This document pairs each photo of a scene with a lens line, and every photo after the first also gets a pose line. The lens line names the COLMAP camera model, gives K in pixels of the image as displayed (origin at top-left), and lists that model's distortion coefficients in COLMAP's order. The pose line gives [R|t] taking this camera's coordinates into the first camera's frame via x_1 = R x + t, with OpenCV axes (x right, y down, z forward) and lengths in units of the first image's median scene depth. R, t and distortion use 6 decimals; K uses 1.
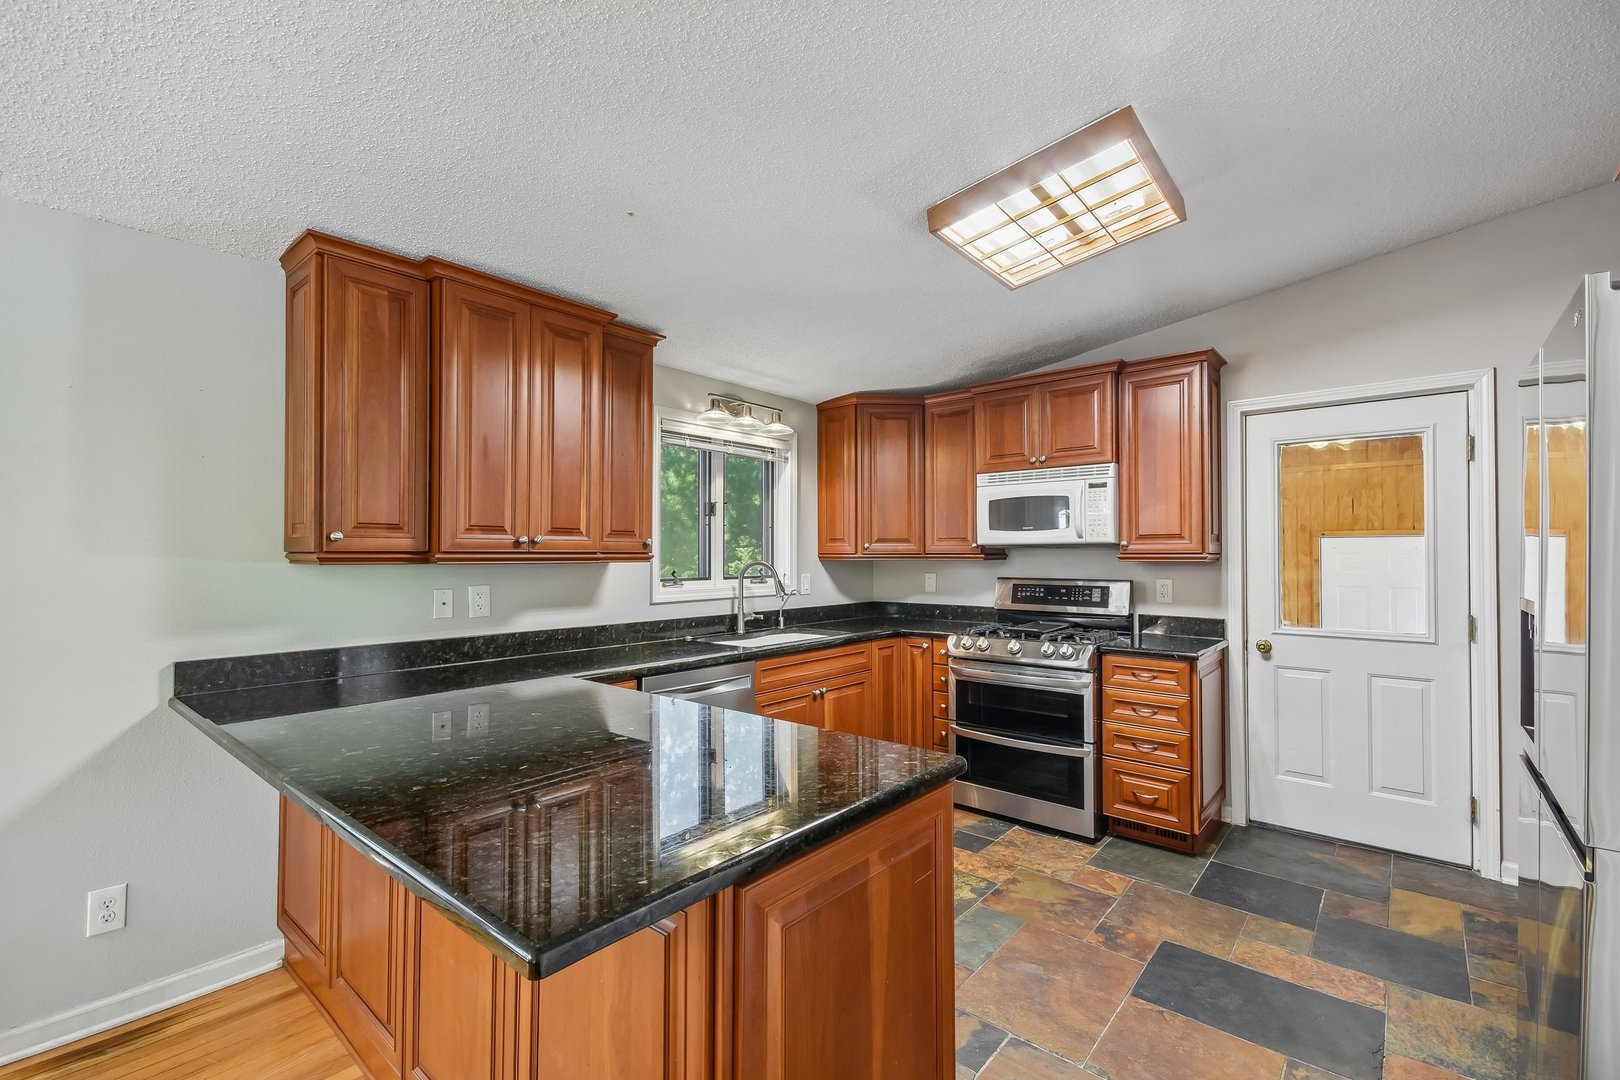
lens RADIAL K [[717.1, 0, 821.2], [0, 717.1, 543.0], [0, 0, 1]] dist [0.027004, -0.006168]
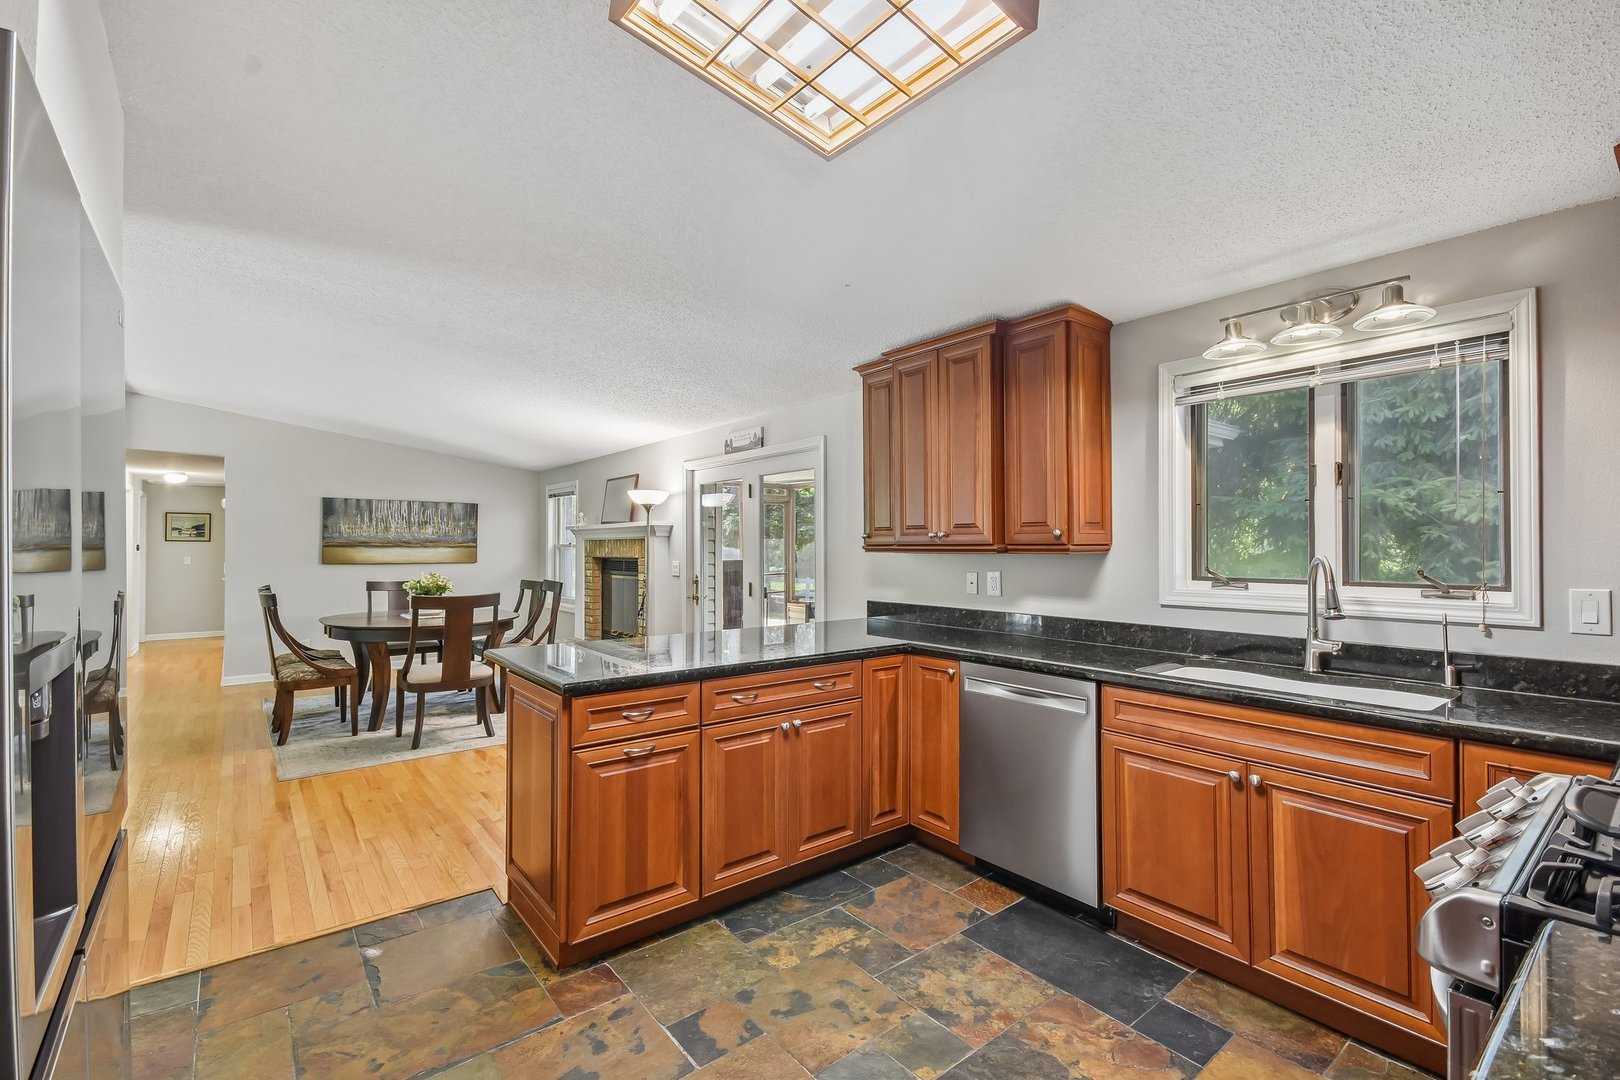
lens RADIAL K [[717.1, 0, 816.5], [0, 717.1, 539.0], [0, 0, 1]] dist [0.027004, -0.006168]
pose [[-0.210111, -0.010083, -0.977625, 0.622572], [0.017508, 0.999748, -0.014074, 0.011866], [0.977521, -0.020074, -0.209882, 0.740609]]
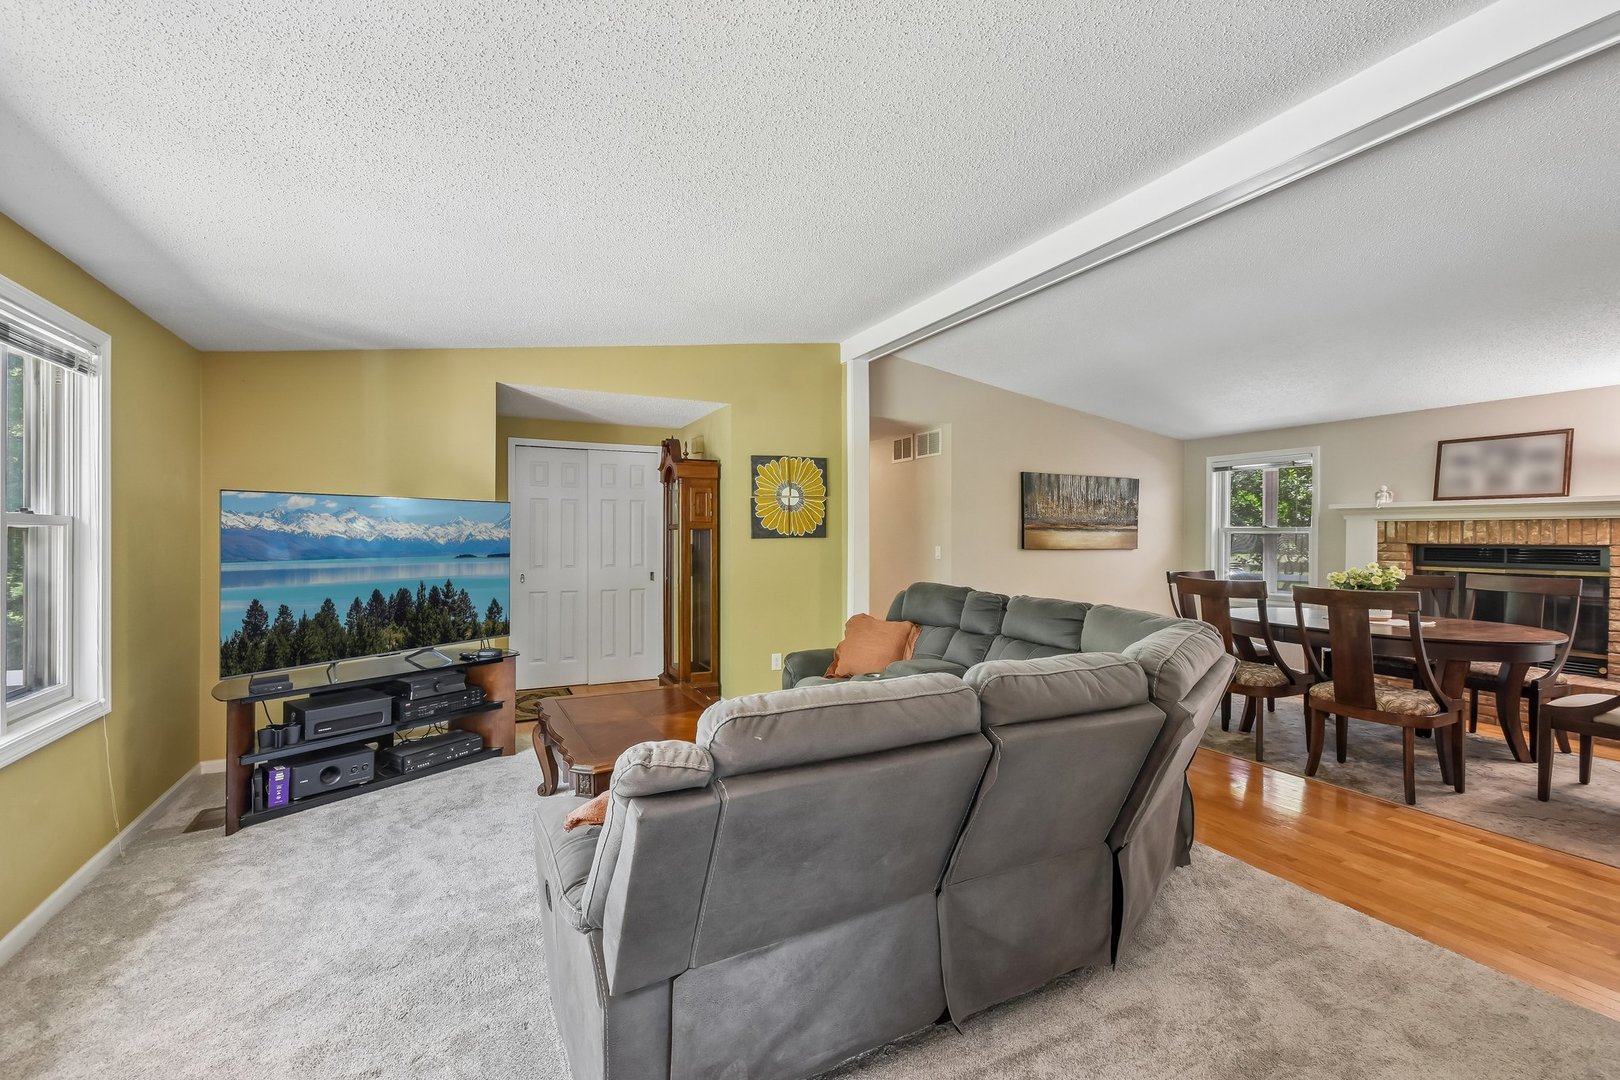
lens RADIAL K [[717.1, 0, 827.0], [0, 717.1, 533.7], [0, 0, 1]] dist [0.027004, -0.006168]
pose [[-0.398225, -0.000571, -0.917288, 0.704785], [0.012239, 0.999907, -0.005936, -0.003871], [0.917206, -0.013590, -0.398181, -0.796993]]
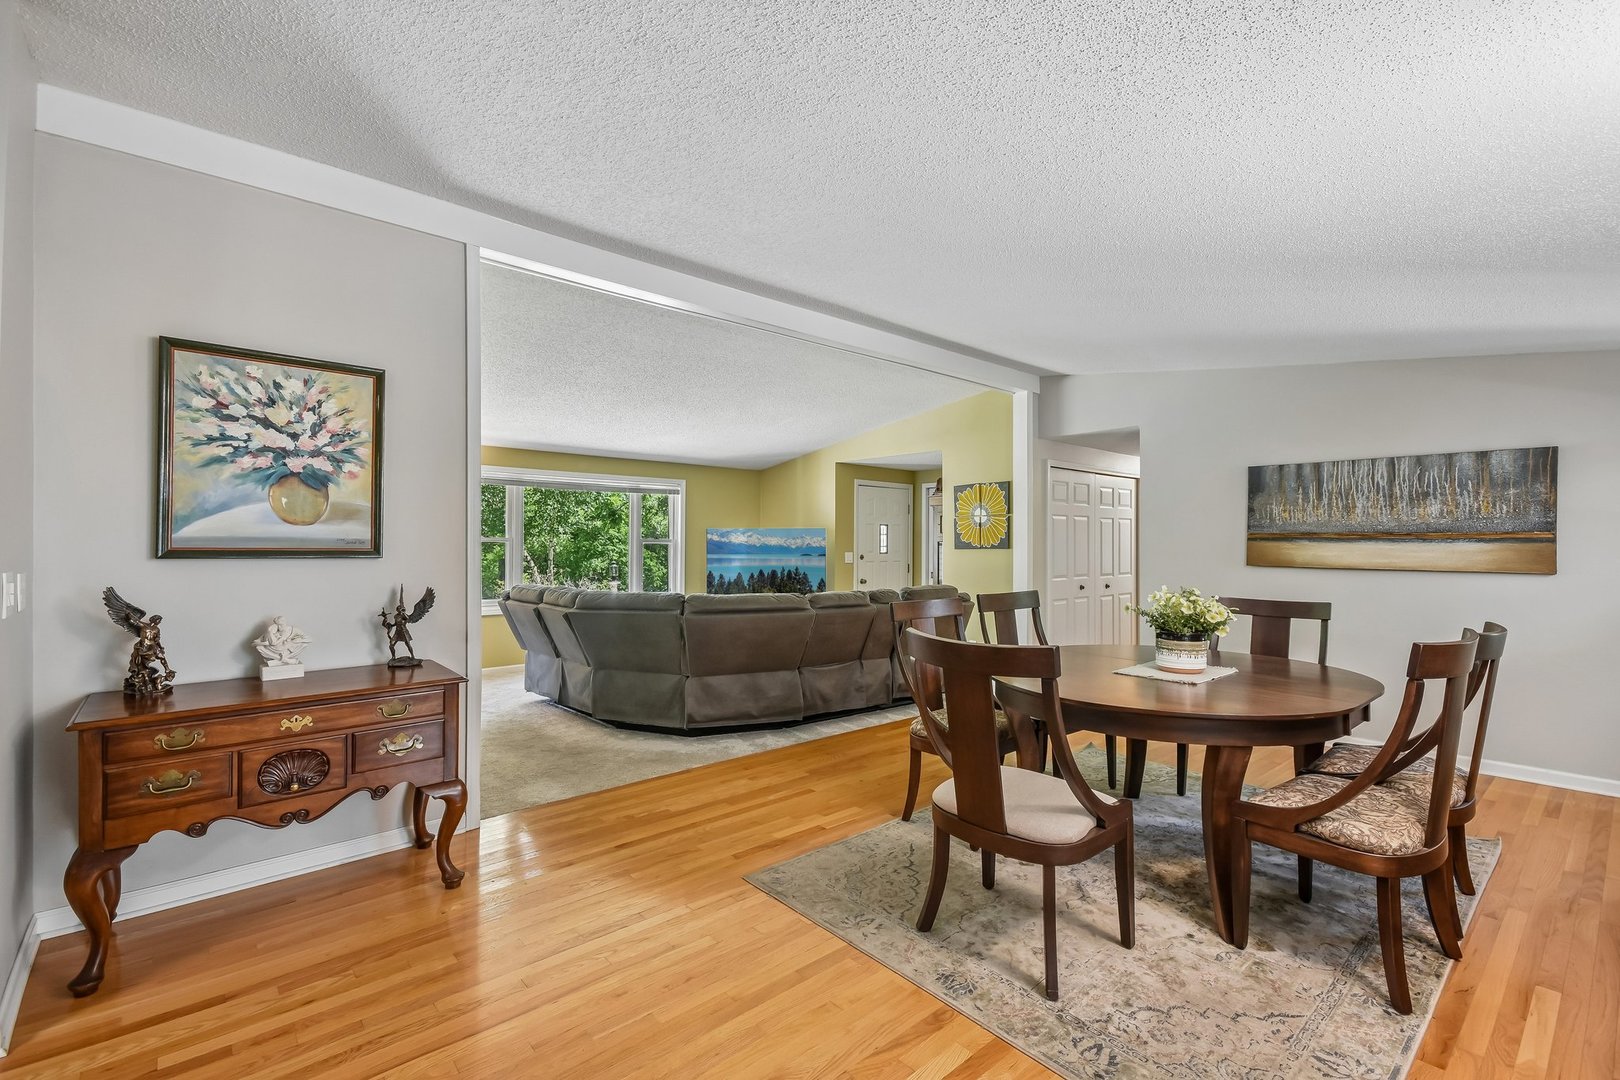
lens RADIAL K [[710.3, 0, 809.6], [0, 710.3, 547.2], [0, 0, 1]] dist [0.014390, -0.000675]
pose [[-0.986470, -0.003252, 0.163911, -0.486824], [-0.004779, 0.999949, -0.008925, 0.010352], [-0.163874, -0.009588, -0.986435, 0.429233]]
